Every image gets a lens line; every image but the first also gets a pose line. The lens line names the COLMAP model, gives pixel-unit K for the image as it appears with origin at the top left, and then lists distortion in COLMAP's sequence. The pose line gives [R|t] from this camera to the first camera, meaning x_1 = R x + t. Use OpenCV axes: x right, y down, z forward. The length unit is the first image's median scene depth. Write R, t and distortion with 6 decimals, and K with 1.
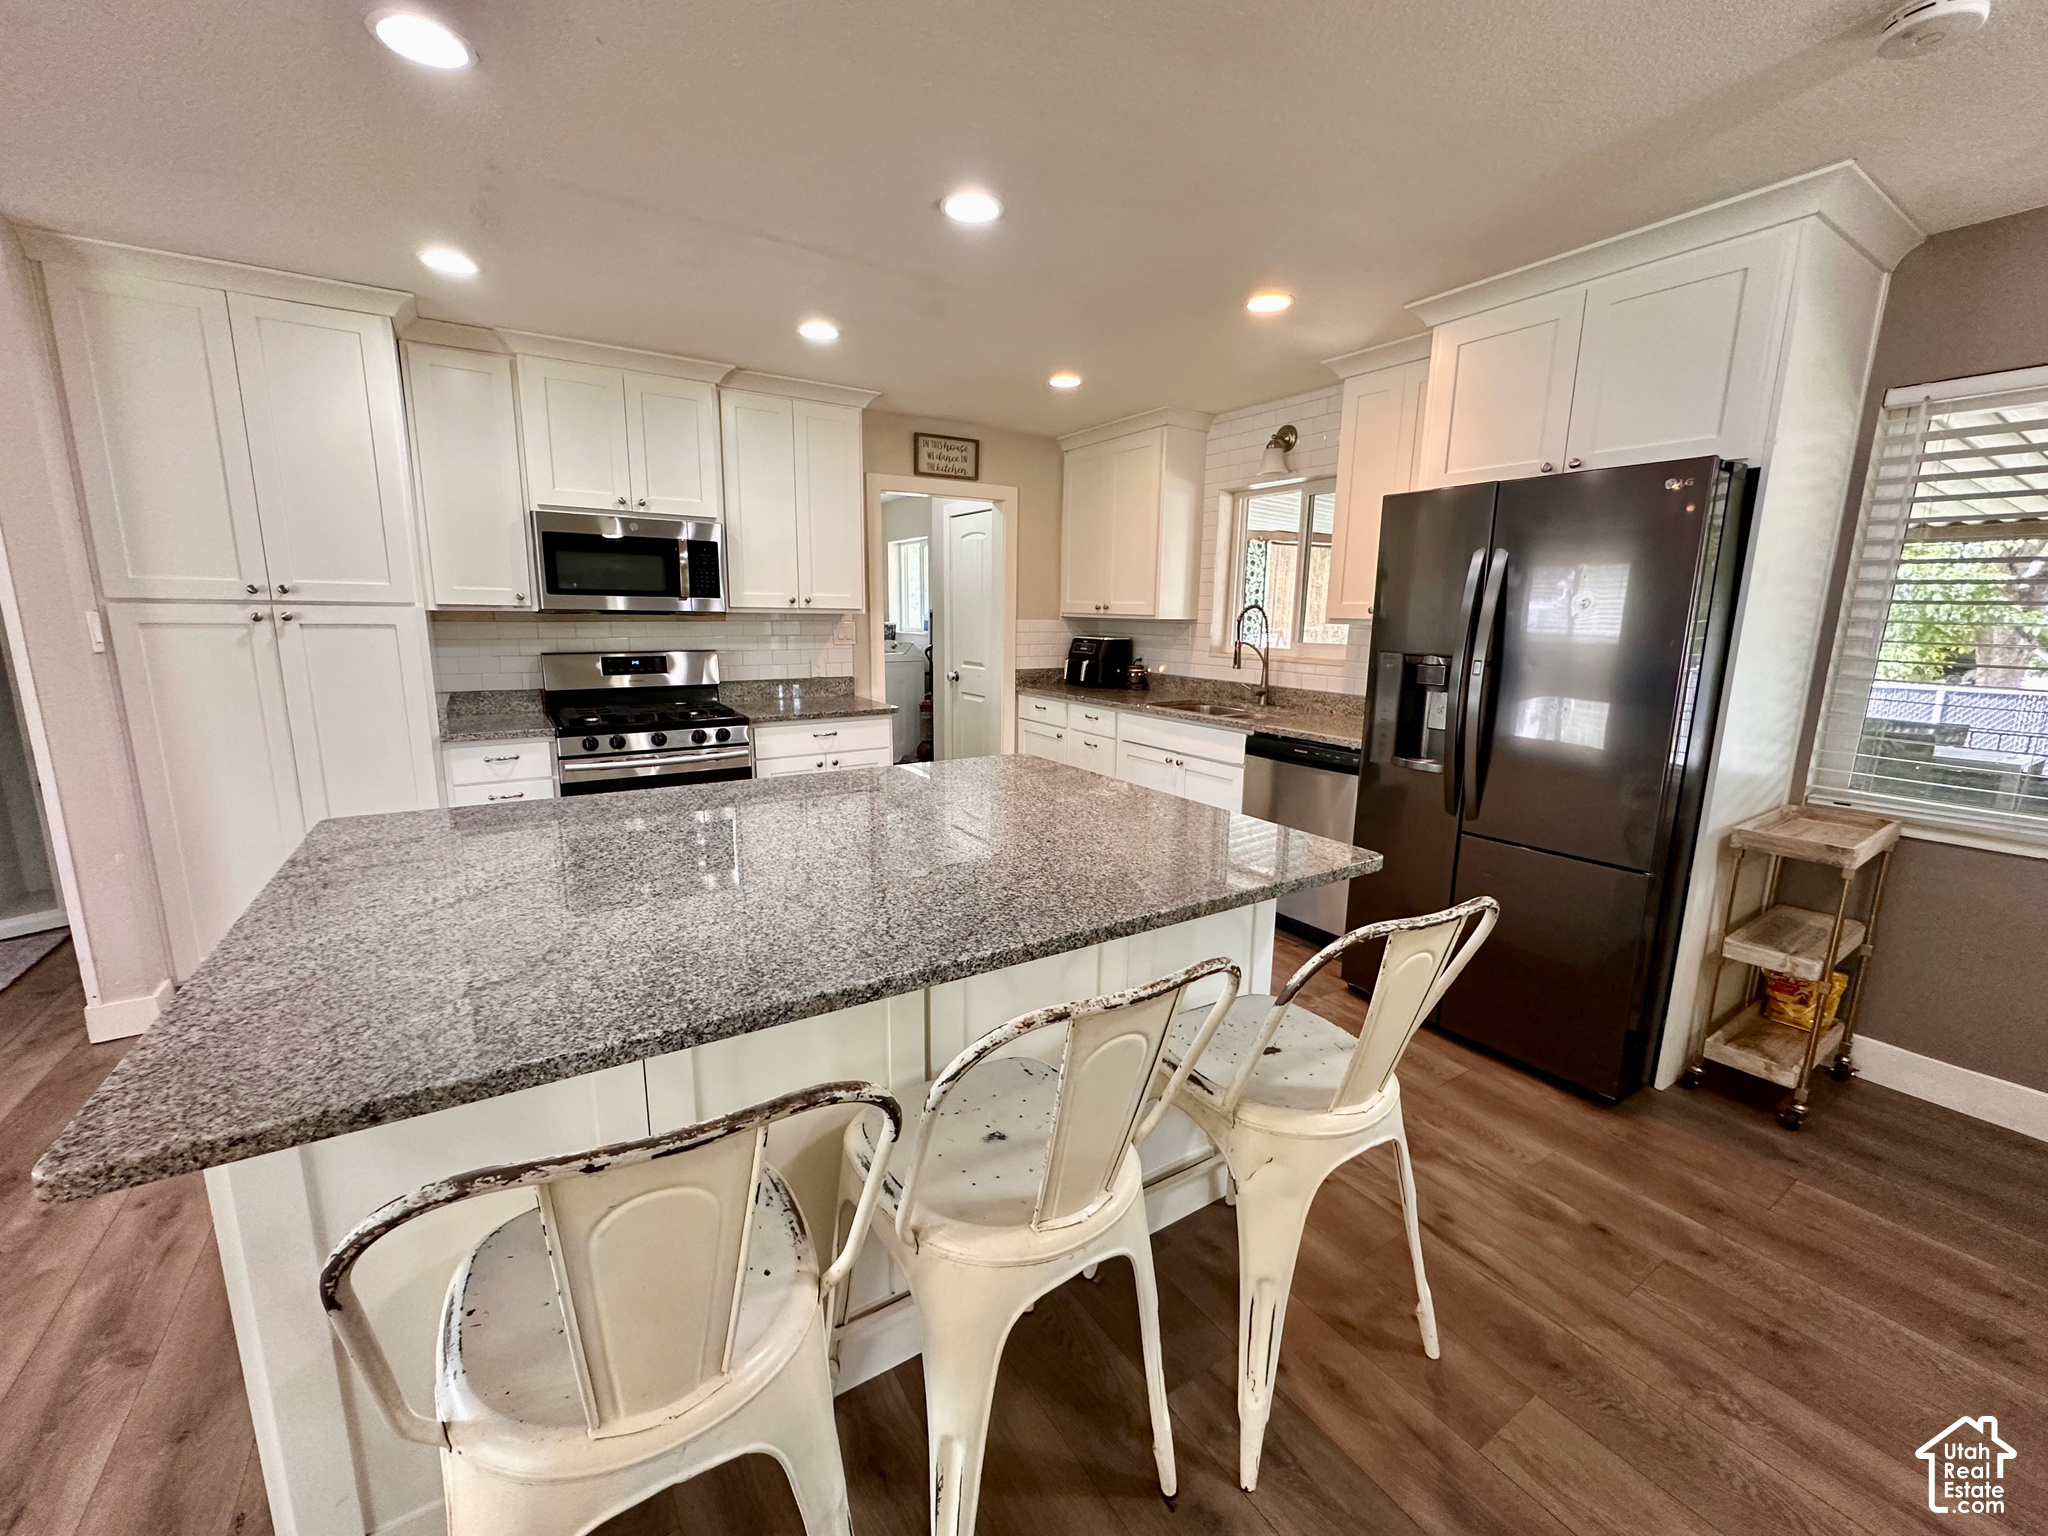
lens RADIAL K [[819.6, 0, 1024.0], [0, 819.6, 768.0], [0, 0, 1]] dist [-0.001518, -0.000296]
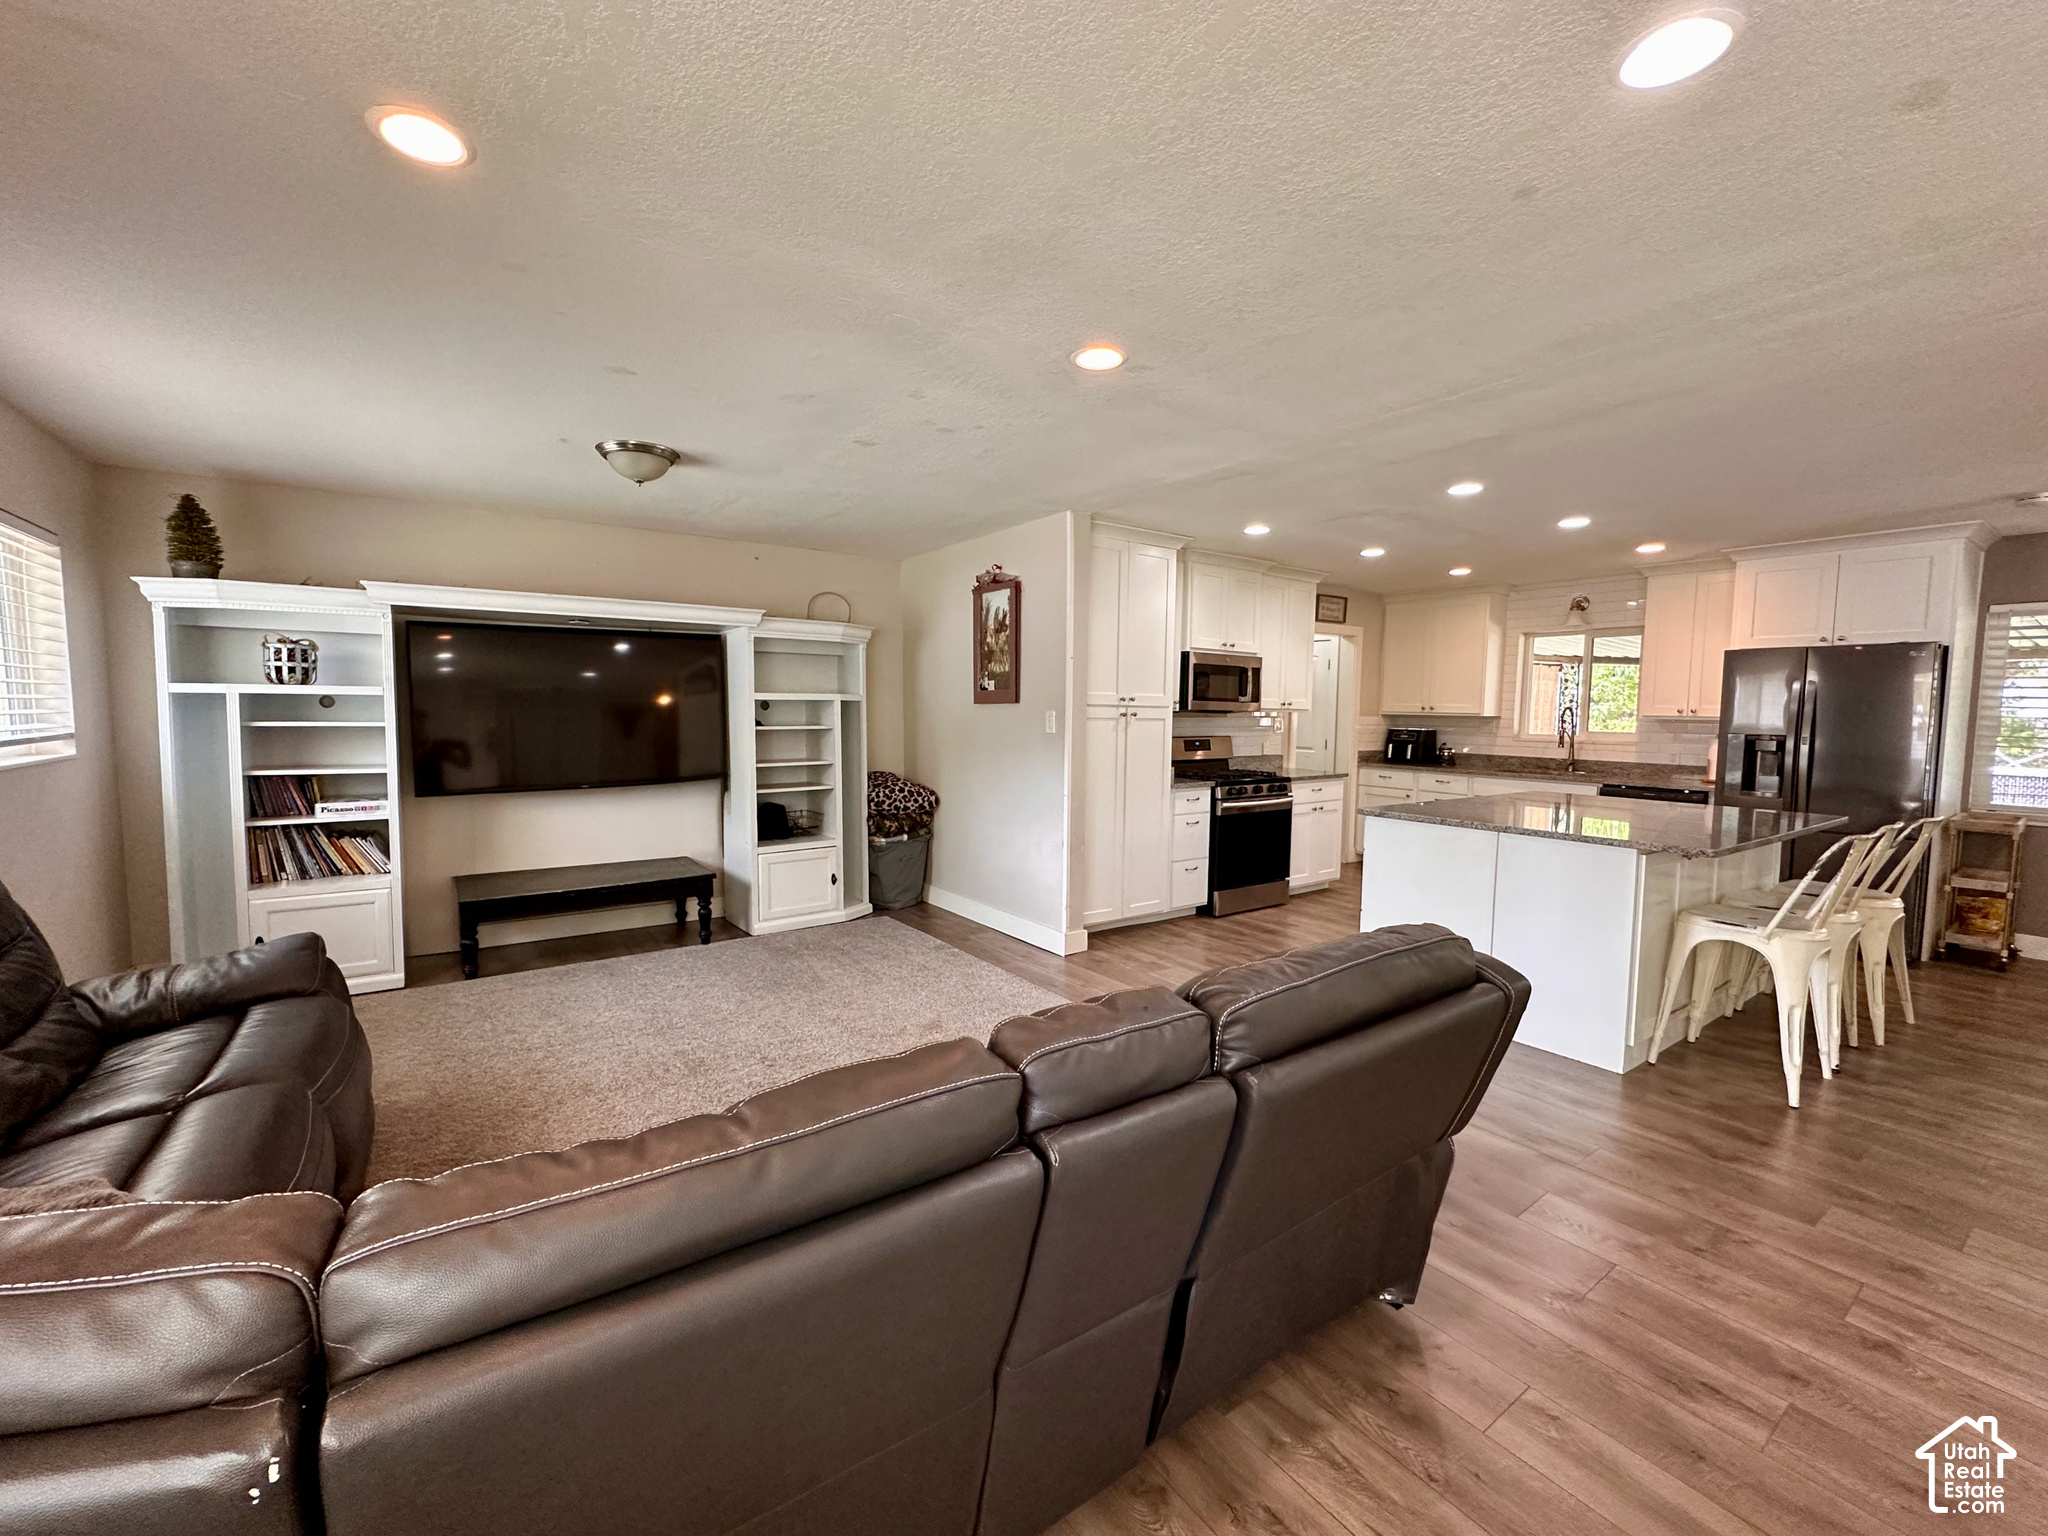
lens RADIAL K [[838.8, 0, 1024.0], [0, 838.8, 768.0], [0, 0, 1]] dist [-0.000451, 0.000042]
pose [[0.998910, -0.001894, 0.046638, -0.837320], [0.007322, 0.993165, -0.116488, 0.095673], [-0.046098, 0.116703, 0.992096, -0.529129]]
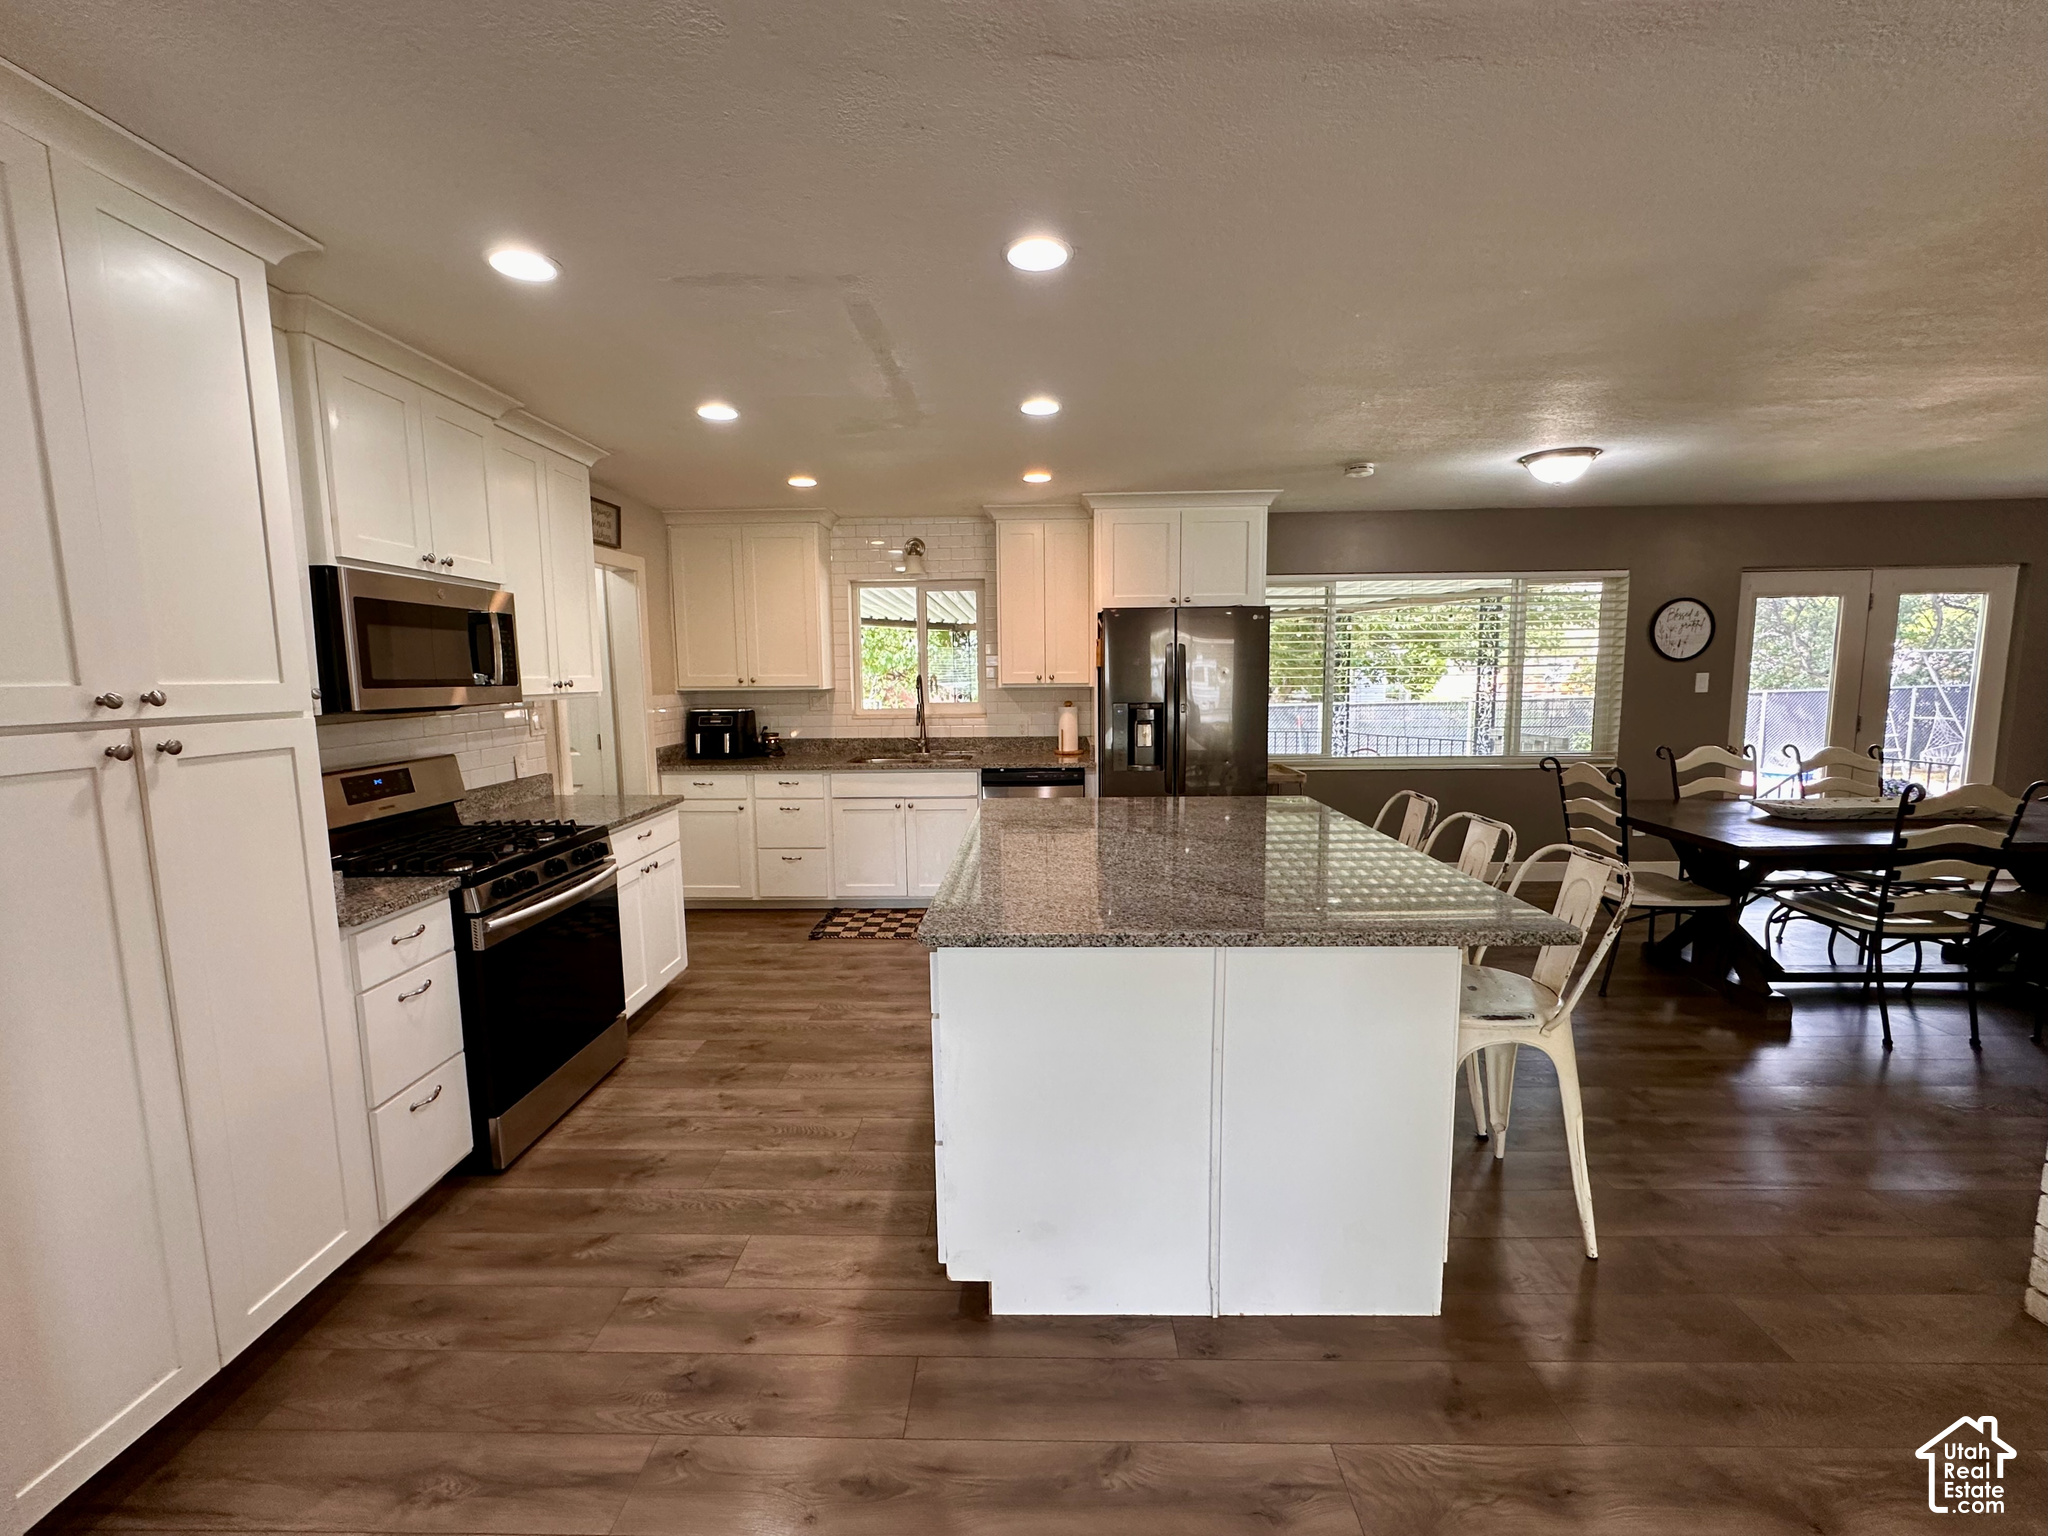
lens RADIAL K [[838.8, 0, 1024.0], [0, 838.8, 768.0], [0, 0, 1]] dist [-0.000451, 0.000042]
pose [[0.561728, -0.116646, 0.819057, -0.713054], [0.175248, 0.984321, 0.019992, -0.056165], [-0.808548, 0.132308, 0.573363, 0.147123]]
